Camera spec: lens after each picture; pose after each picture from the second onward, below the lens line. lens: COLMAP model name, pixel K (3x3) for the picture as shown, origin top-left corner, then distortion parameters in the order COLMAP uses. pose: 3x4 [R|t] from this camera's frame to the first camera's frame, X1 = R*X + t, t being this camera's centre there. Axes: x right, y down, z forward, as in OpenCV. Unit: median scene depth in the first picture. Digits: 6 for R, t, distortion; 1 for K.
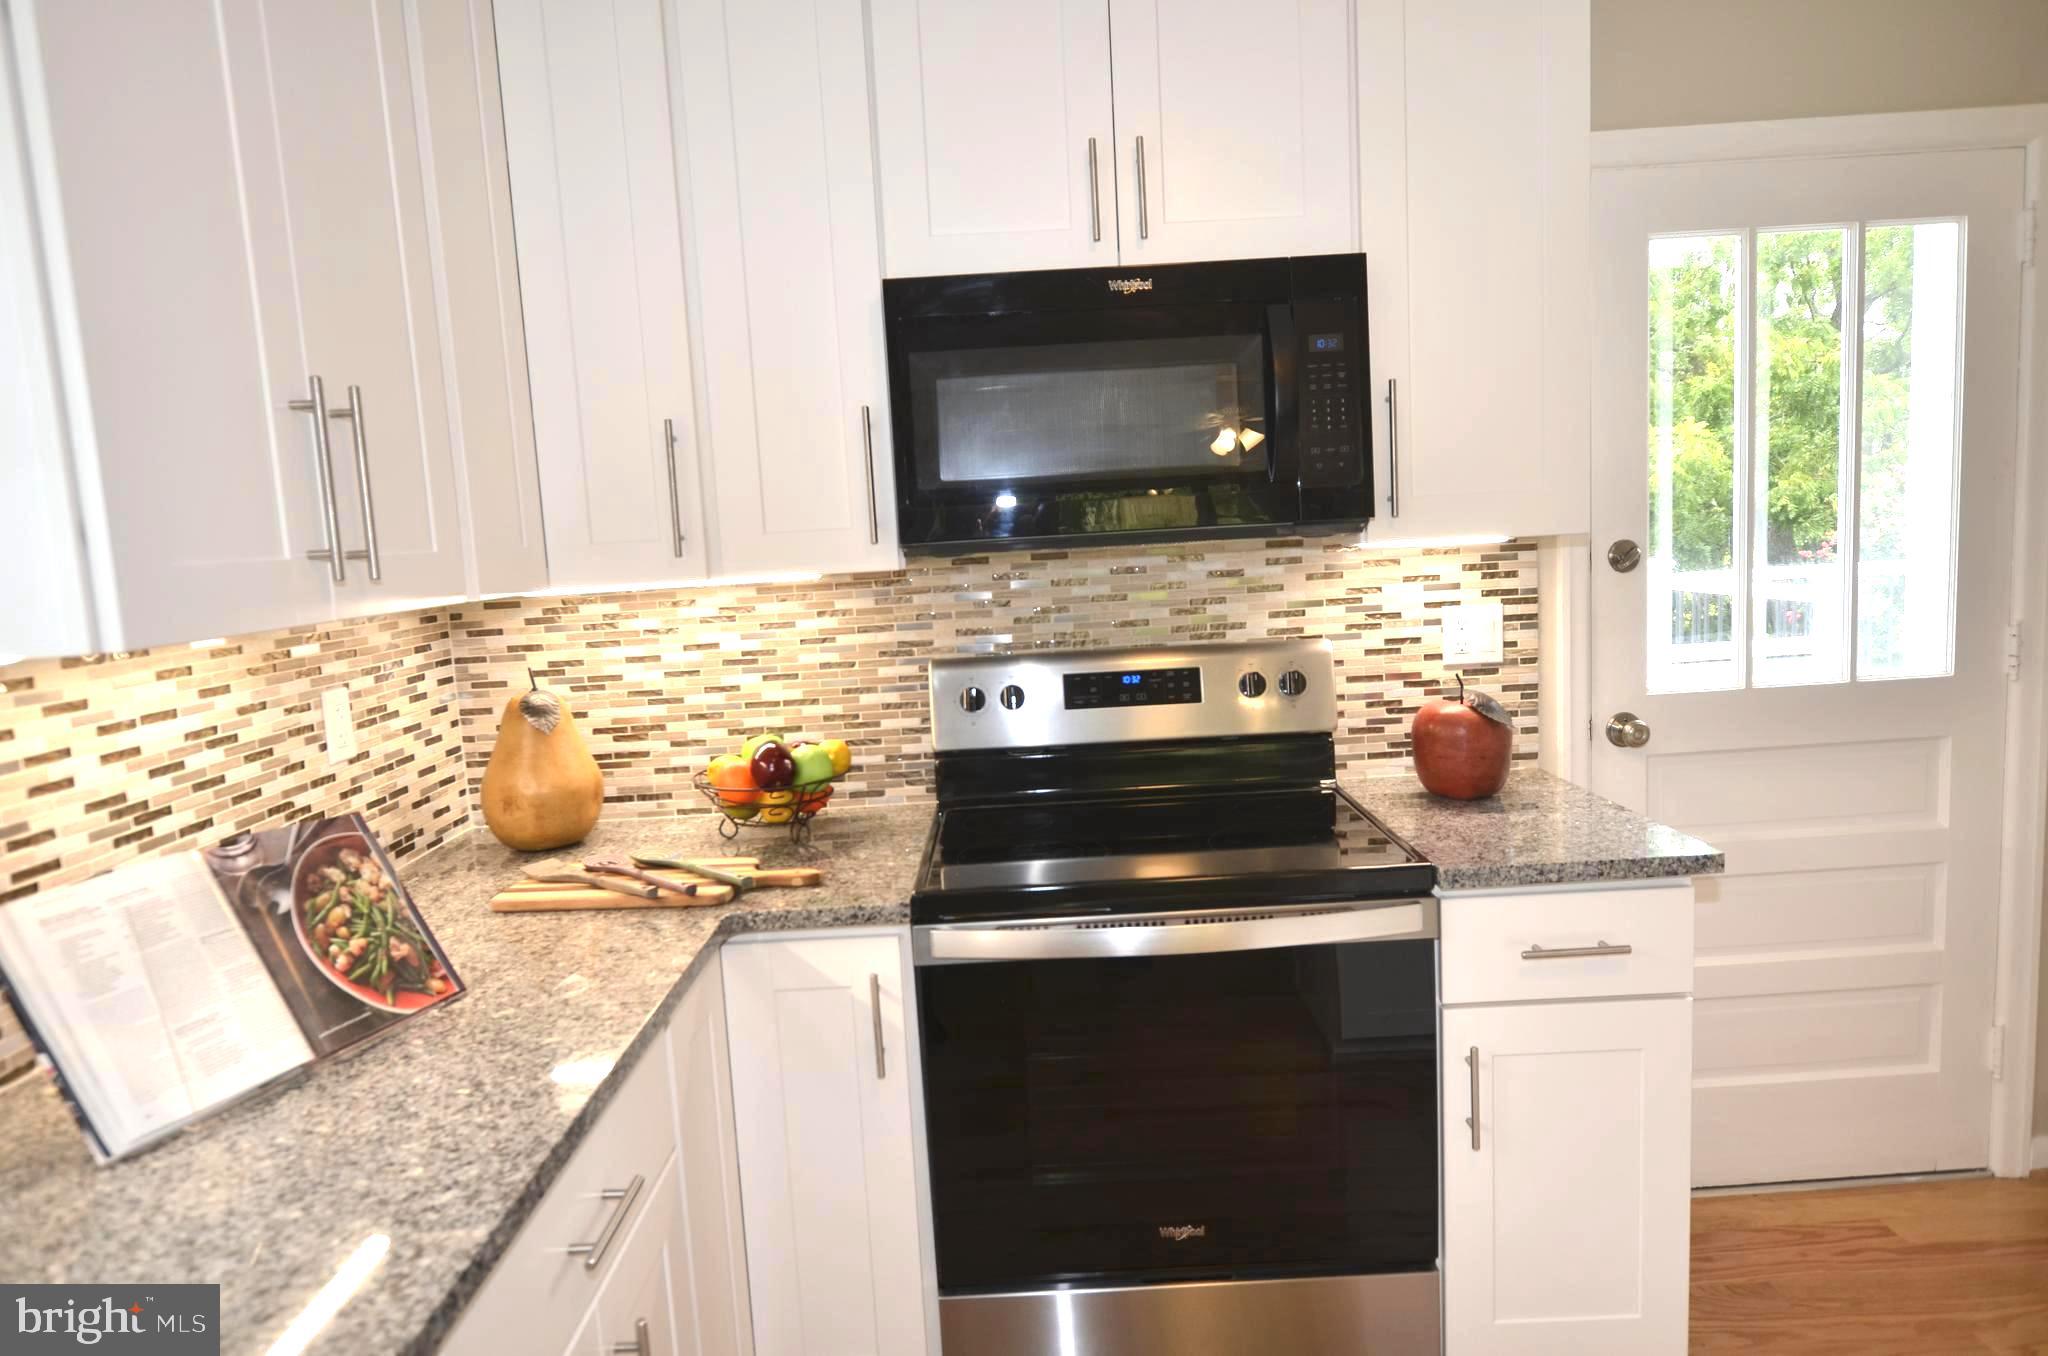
lens RADIAL K [[1241.0, 0, 1022.4], [0, 1241.0, 662.6], [0, 0, 1]] dist [-0.003102, 0.001903]
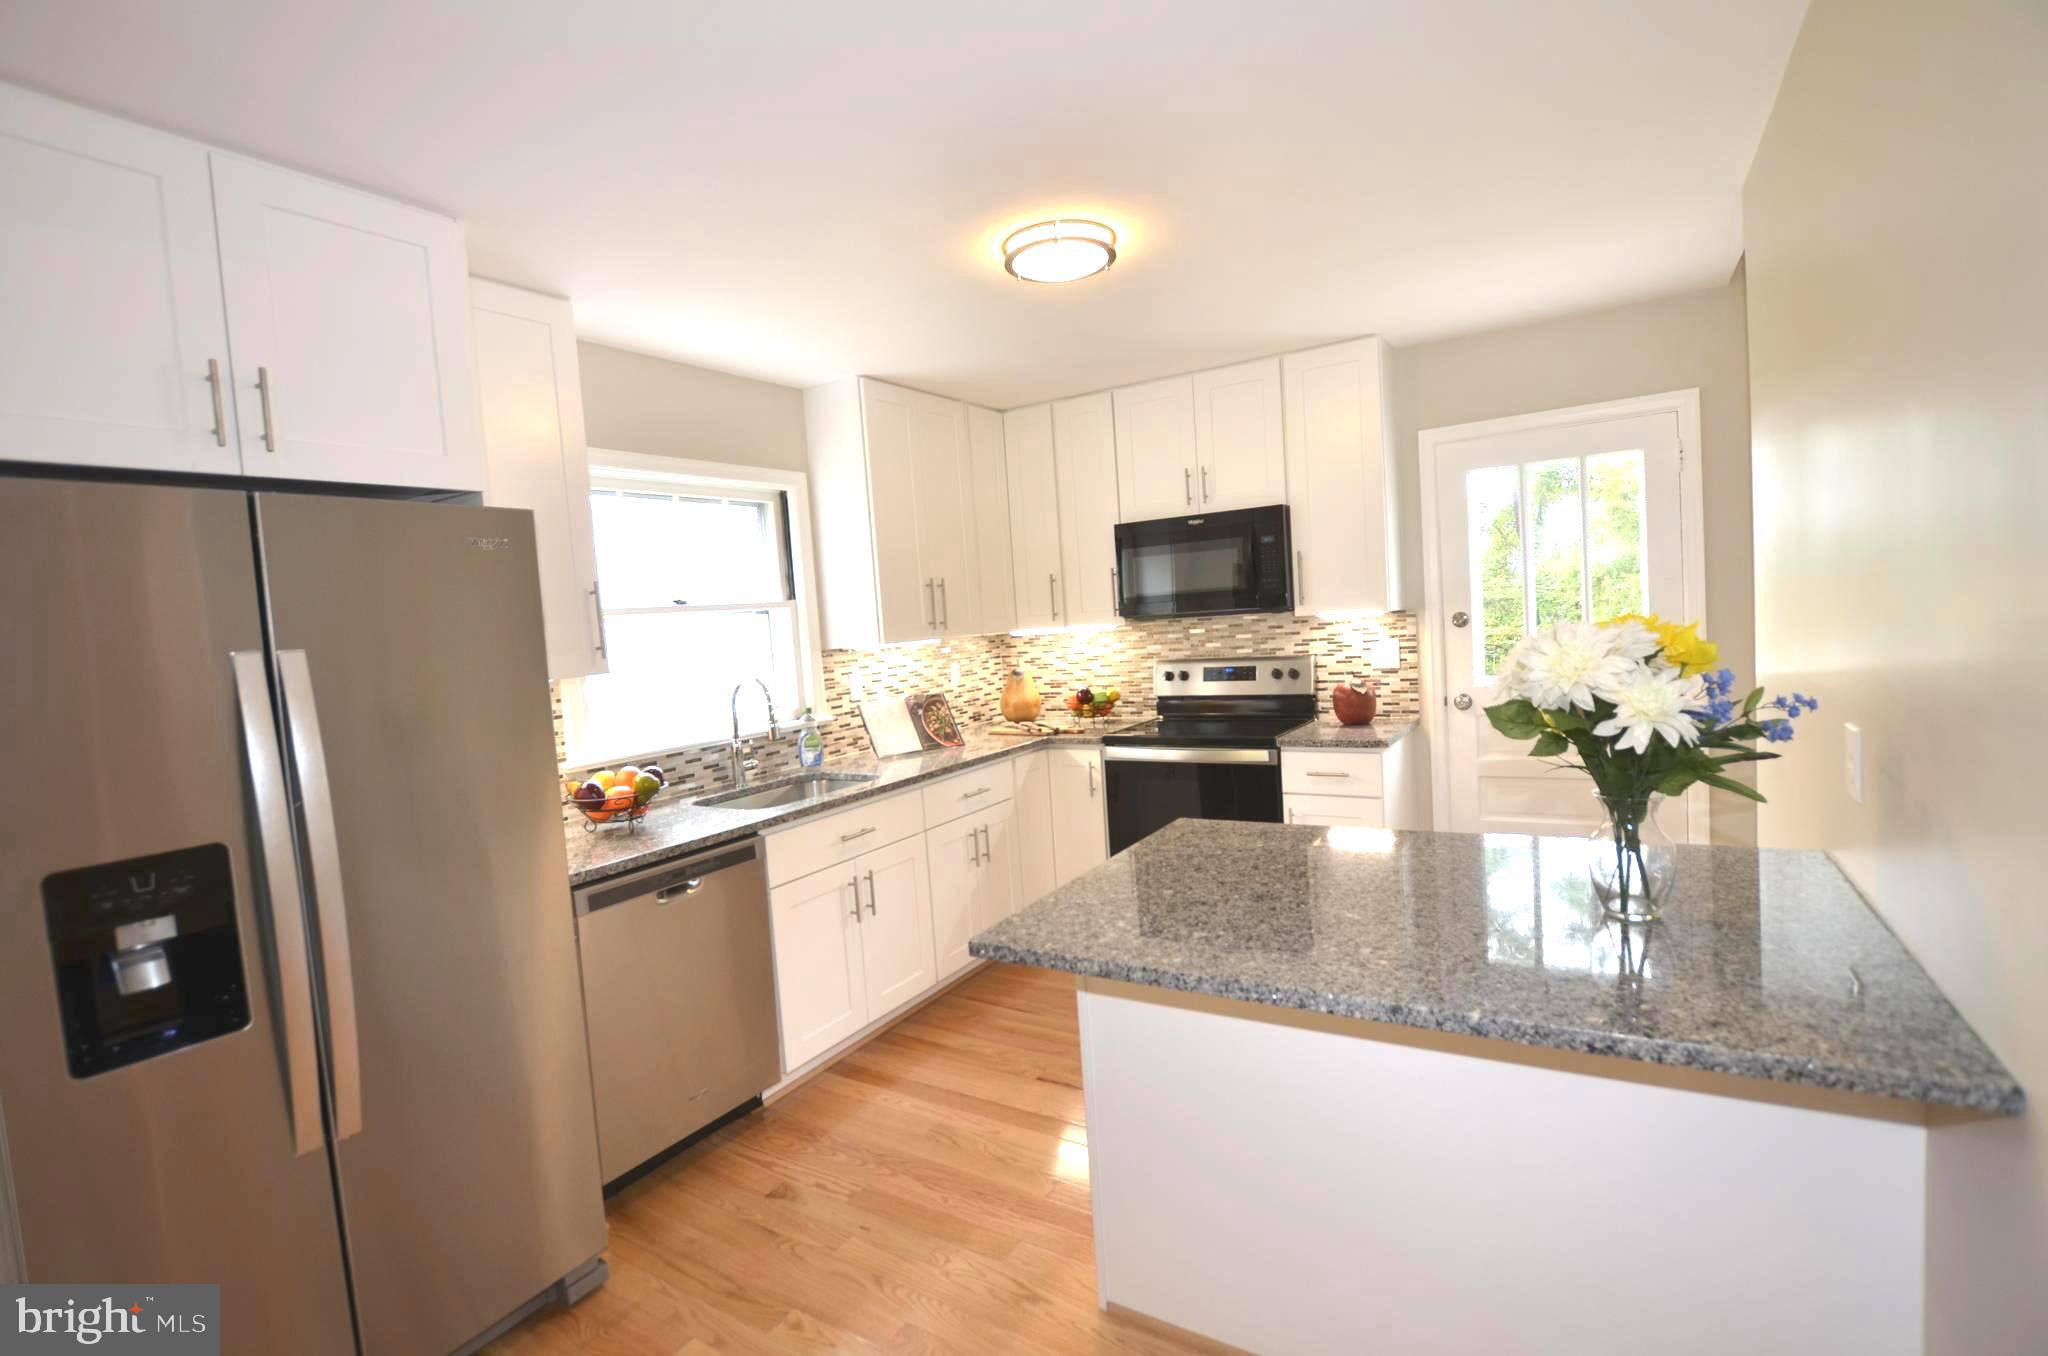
lens RADIAL K [[911.6, 0, 1024.0], [0, 911.6, 678.0], [0, 0, 1]] dist [-0.033645, 0.000099]
pose [[0.844550, 0.034388, -0.534371, 0.759991], [-0.035996, 0.999324, 0.007419, 0.032482], [0.534265, 0.012970, 0.845217, -0.786984]]
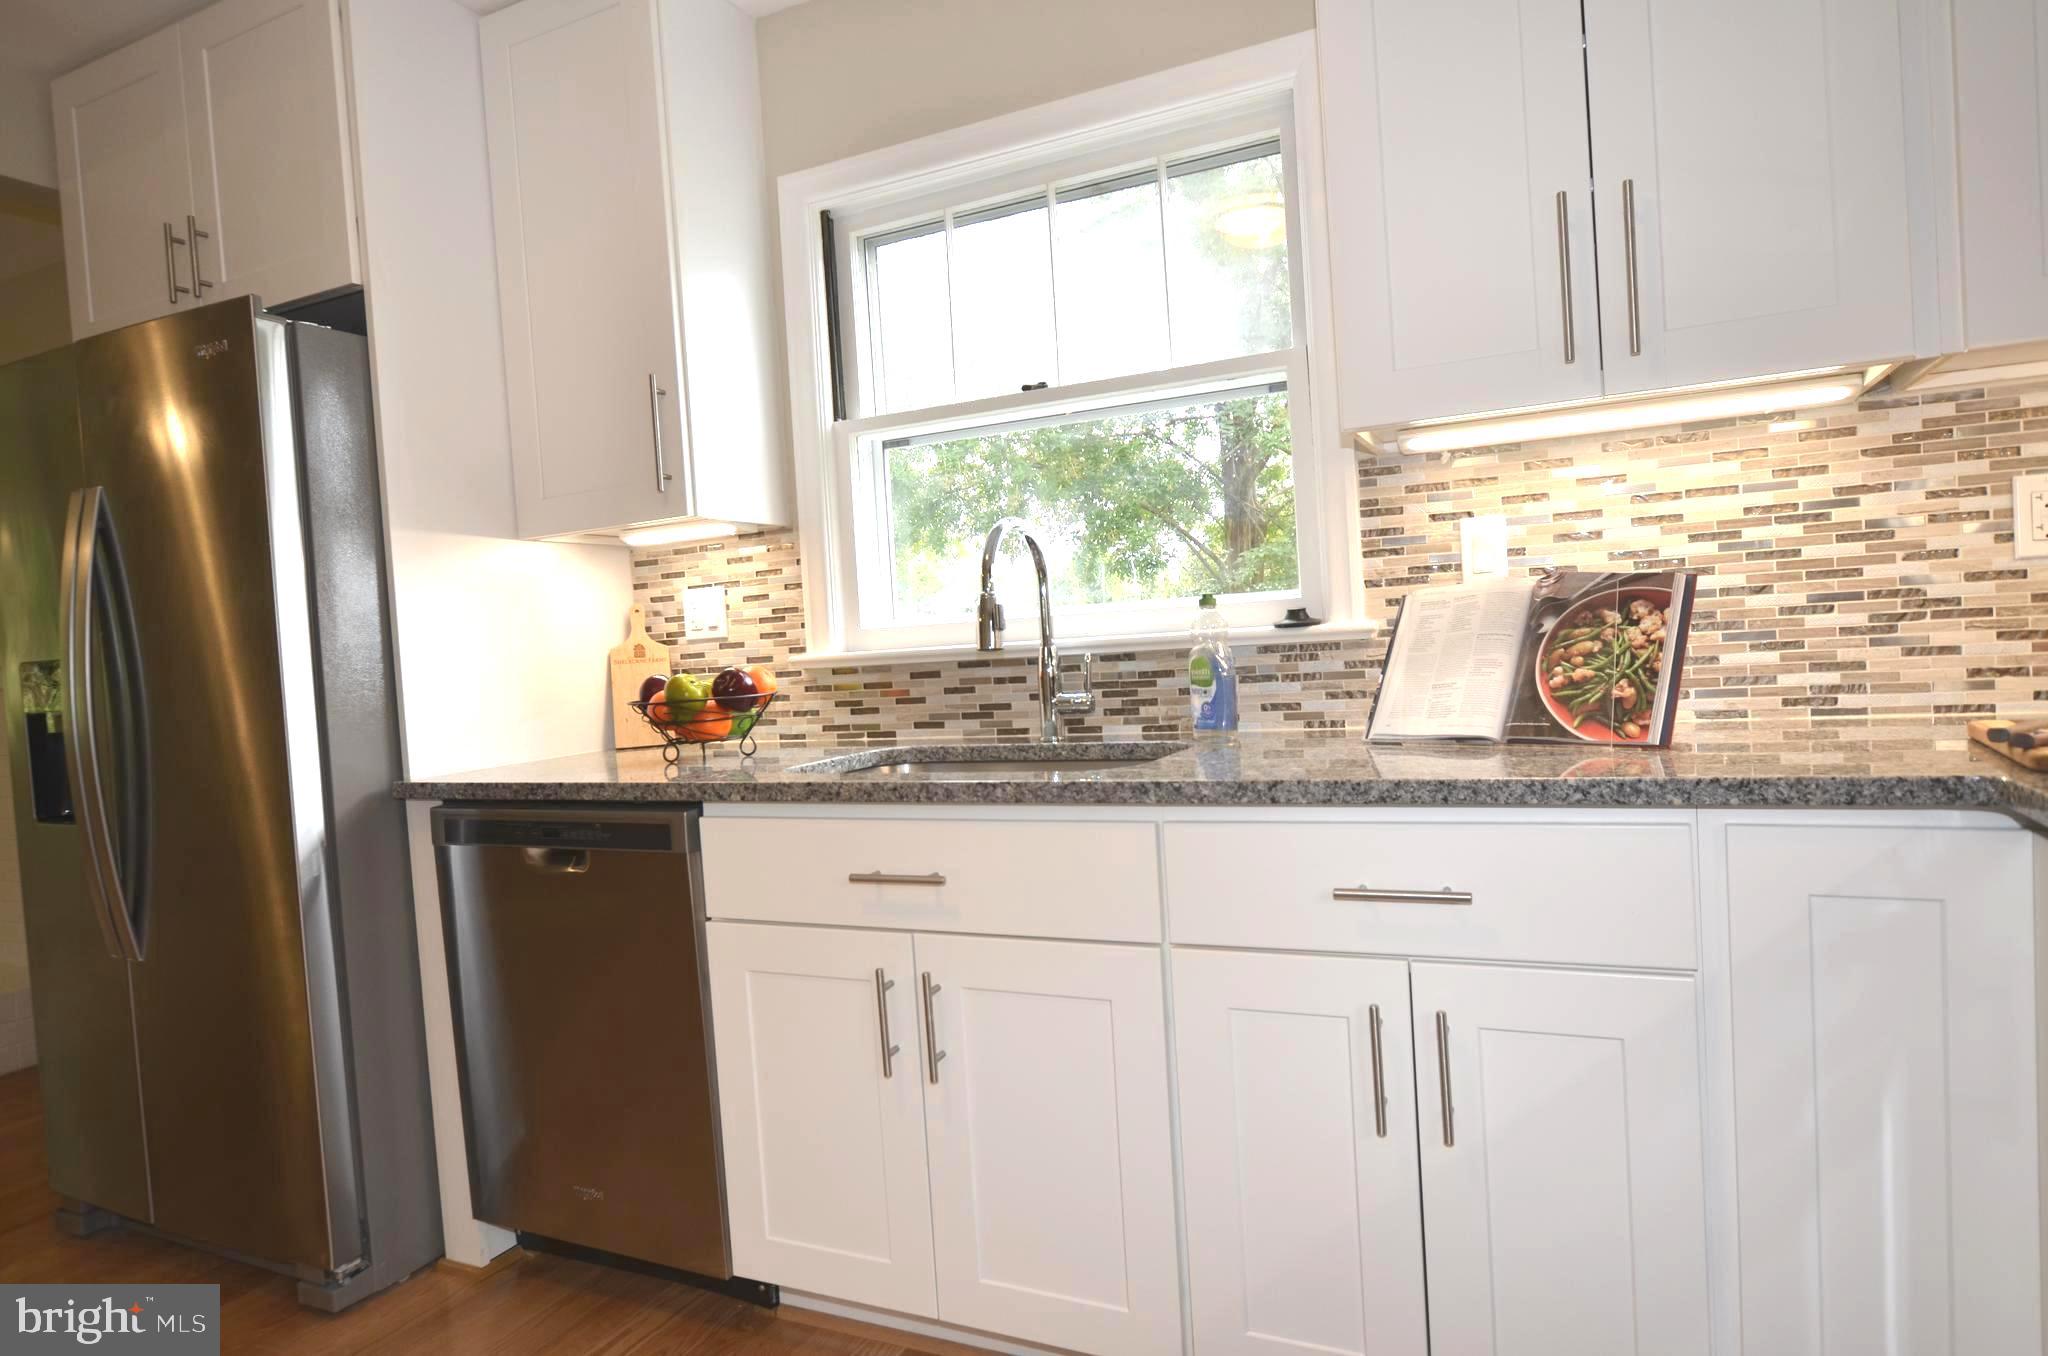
lens RADIAL K [[1183.5, 0, 1024.0], [0, 1183.5, 678.0], [0, 0, 1]] dist [-0.016694, 0.001042]
pose [[-0.429150, 0.113130, -0.896120, 0.455075], [-0.010529, 0.991431, 0.130205, 0.058799], [0.903172, 0.065313, -0.424282, 0.645226]]
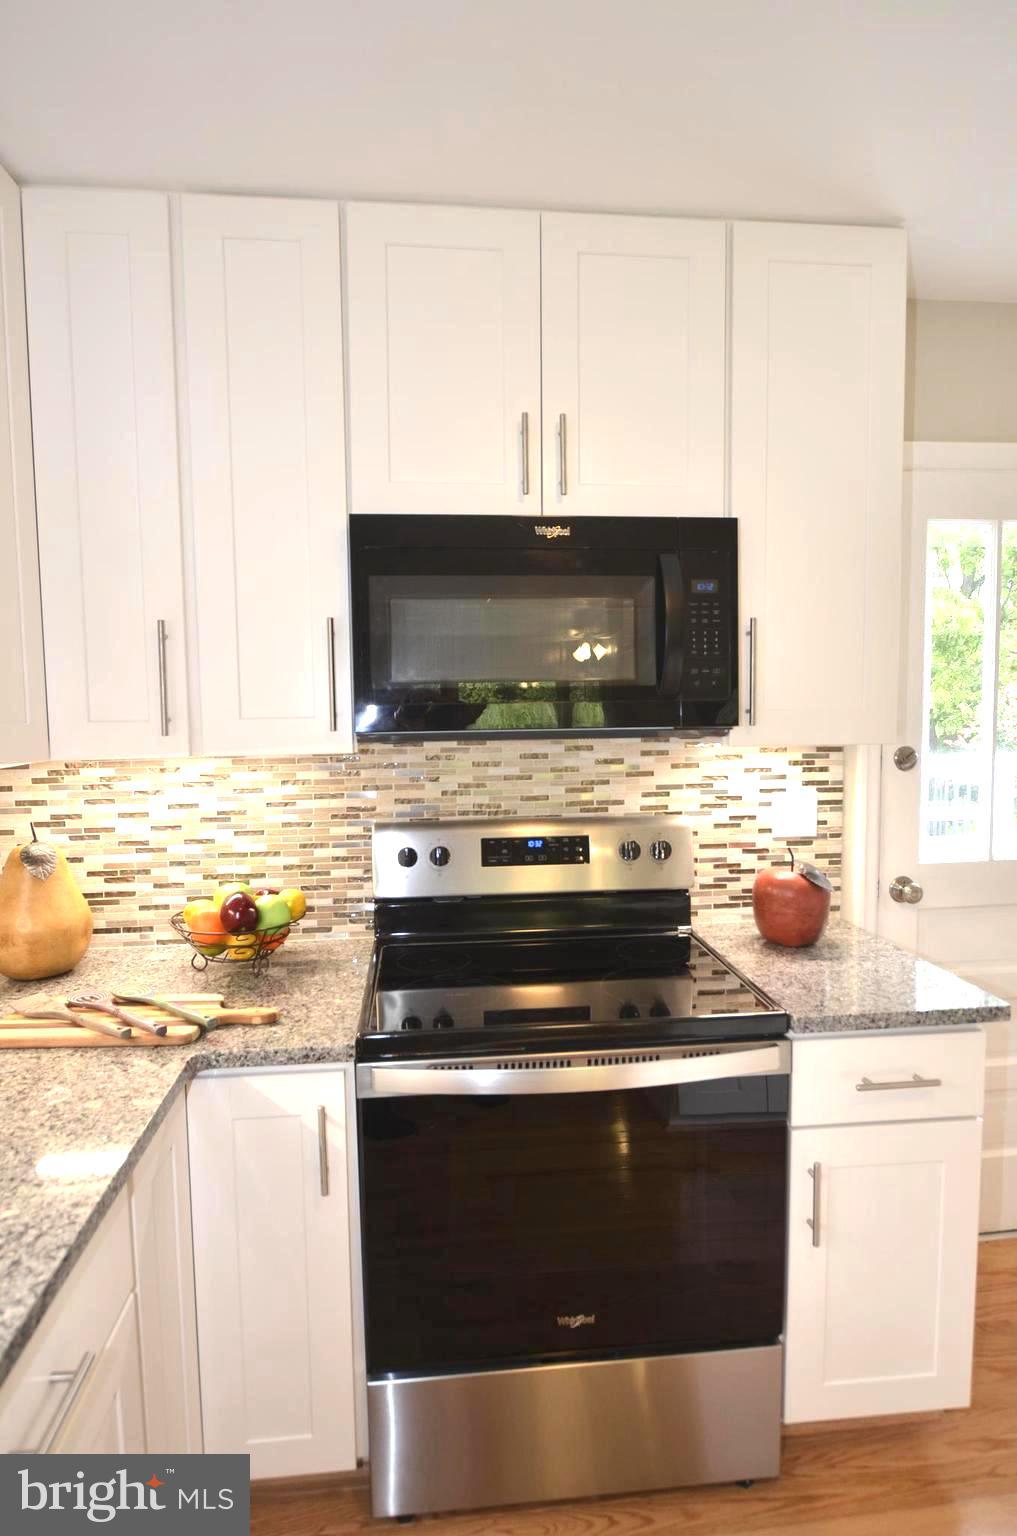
lens RADIAL K [[863.5, 0, 508.5], [0, 863.5, 768.0], [0, 0, 1]] dist [-0.004498, 0.001048]
pose [[0.994533, 0.033623, 0.098857, -0.029935], [-0.030209, 0.998901, -0.035833, -0.033152], [-0.099953, 0.032651, 0.994456, 0.141594]]
